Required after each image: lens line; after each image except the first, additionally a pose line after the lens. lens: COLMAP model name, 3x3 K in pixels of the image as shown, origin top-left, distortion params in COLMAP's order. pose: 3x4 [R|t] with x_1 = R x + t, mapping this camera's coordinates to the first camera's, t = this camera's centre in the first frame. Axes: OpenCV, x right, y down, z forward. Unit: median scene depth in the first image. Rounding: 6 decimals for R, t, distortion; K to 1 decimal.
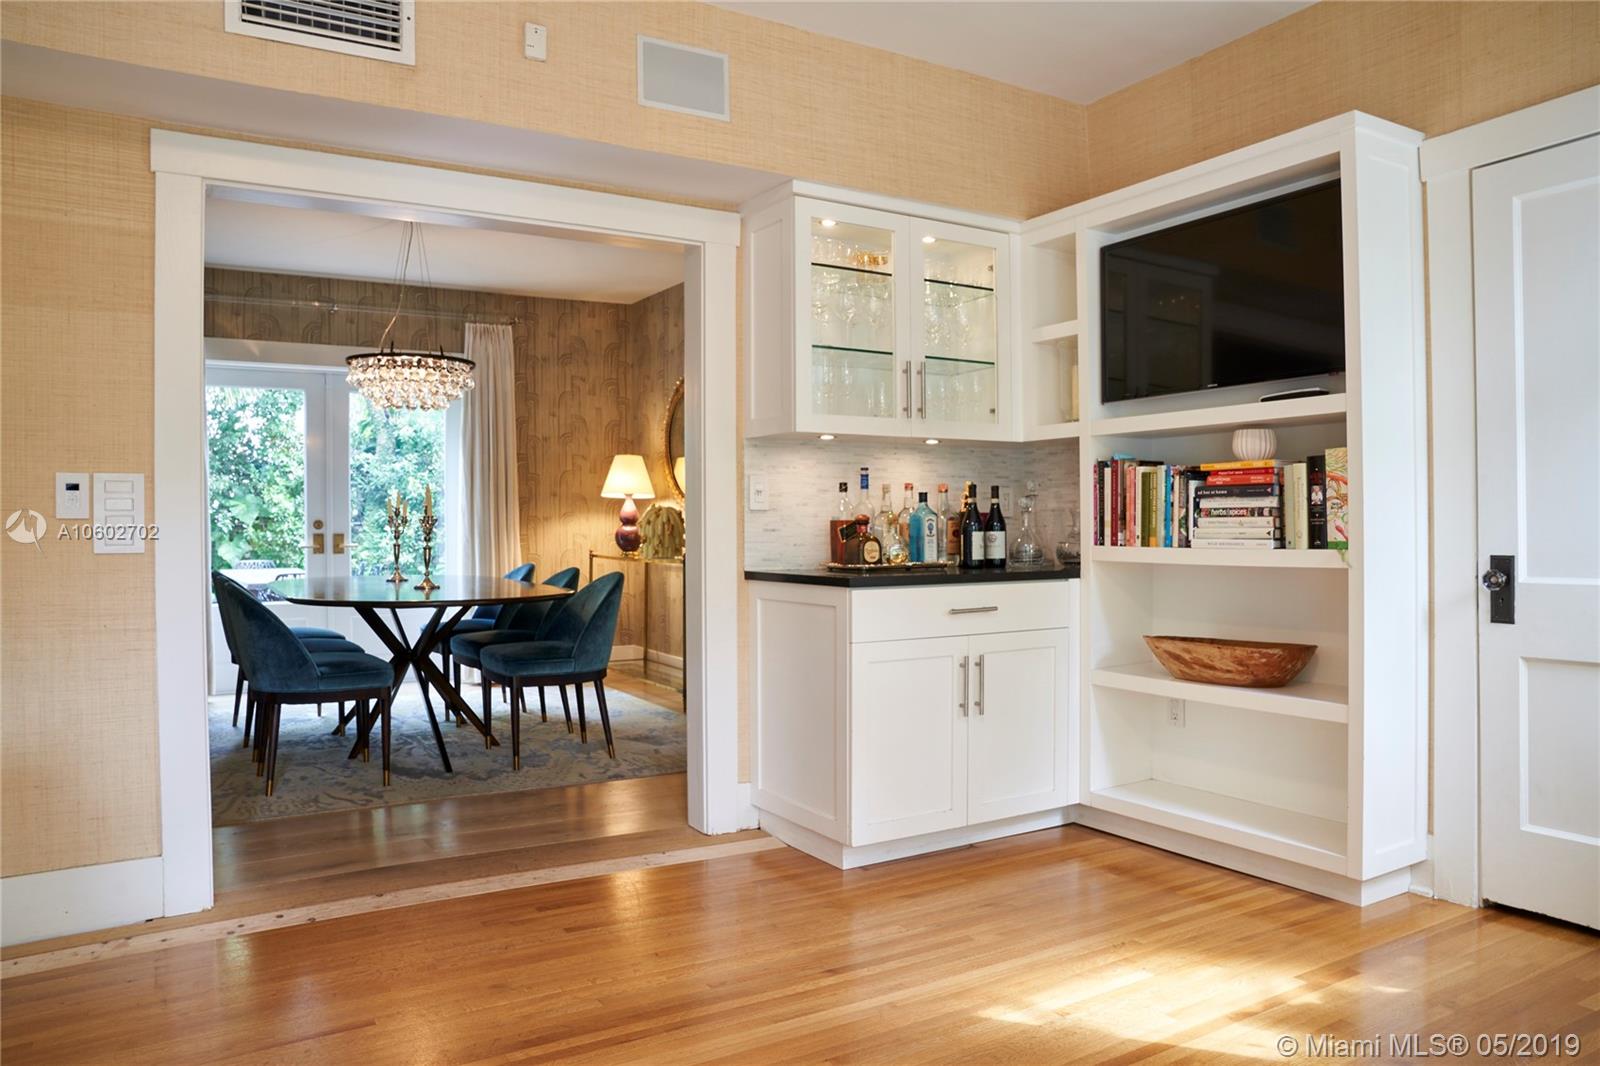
lens RADIAL K [[1105.1, 0, 800.6], [0, 1105.1, 526.1], [0, 0, 1]] dist [-0.039543, 0.001095]
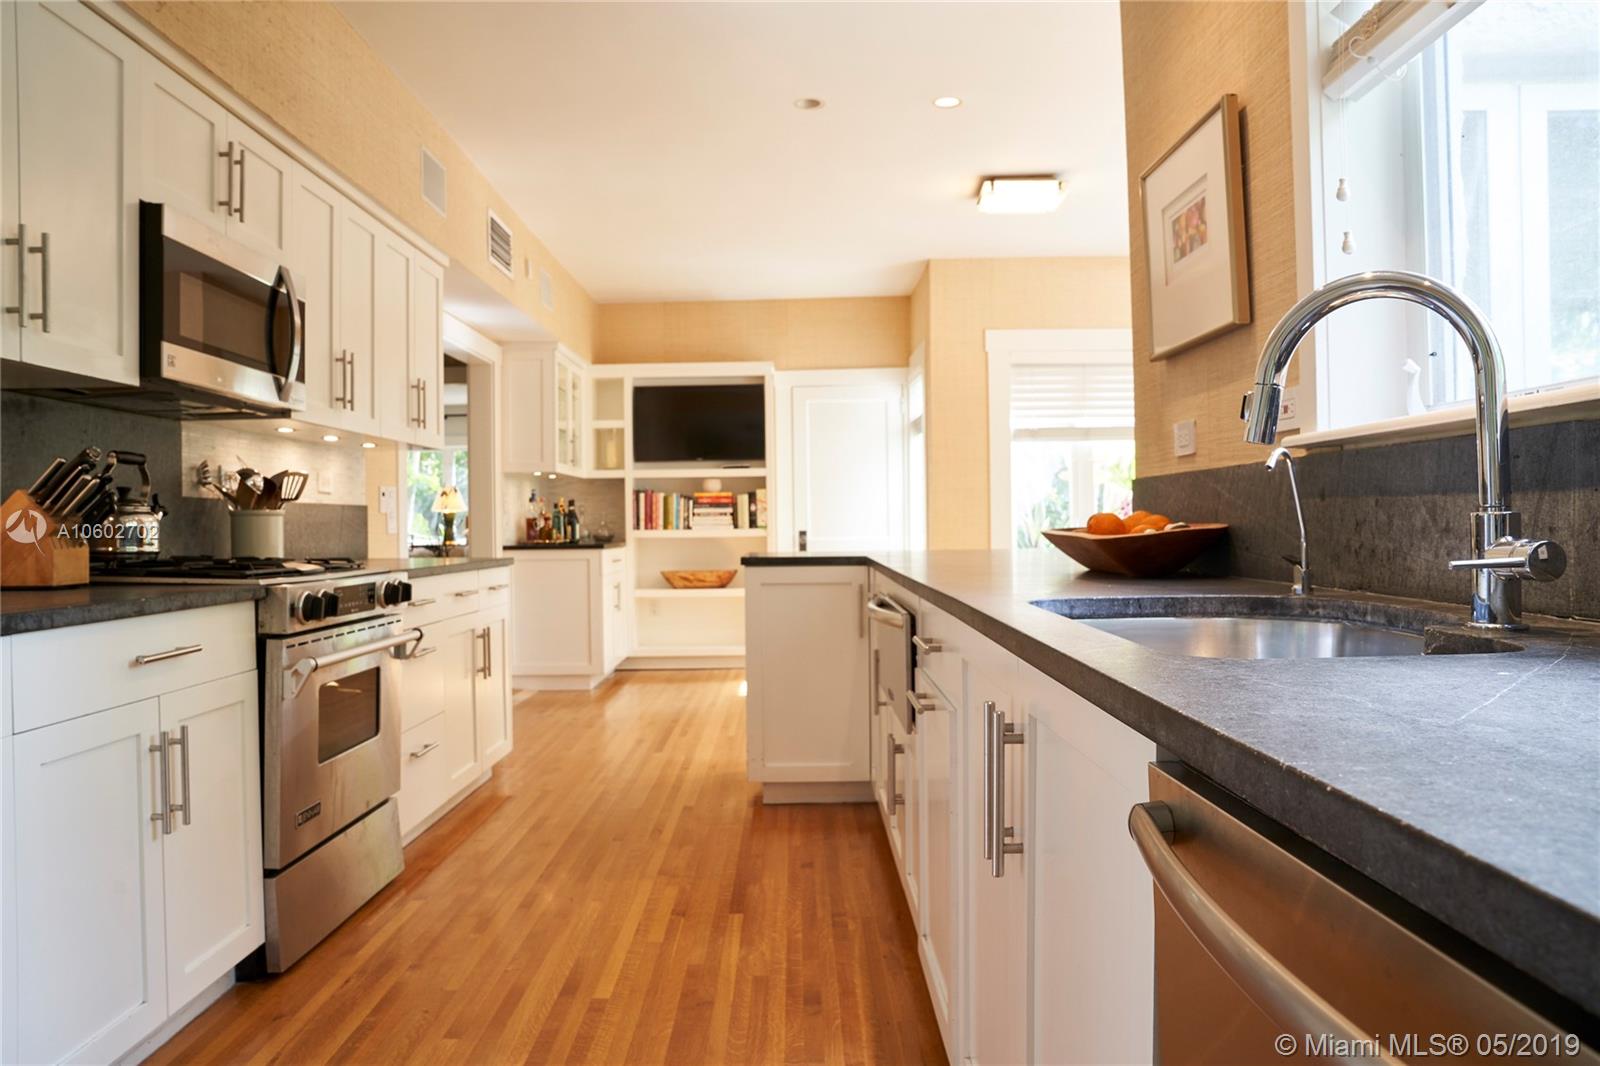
lens RADIAL K [[1105.1, 0, 797.2], [0, 1105.1, 531.0], [0, 0, 1]] dist [-0.039543, 0.001095]
pose [[0.512918, 0.004981, 0.858423, -1.540038], [0.009999, 0.999881, -0.011777, 0.053198], [-0.858379, 0.014624, 0.512807, -0.372782]]
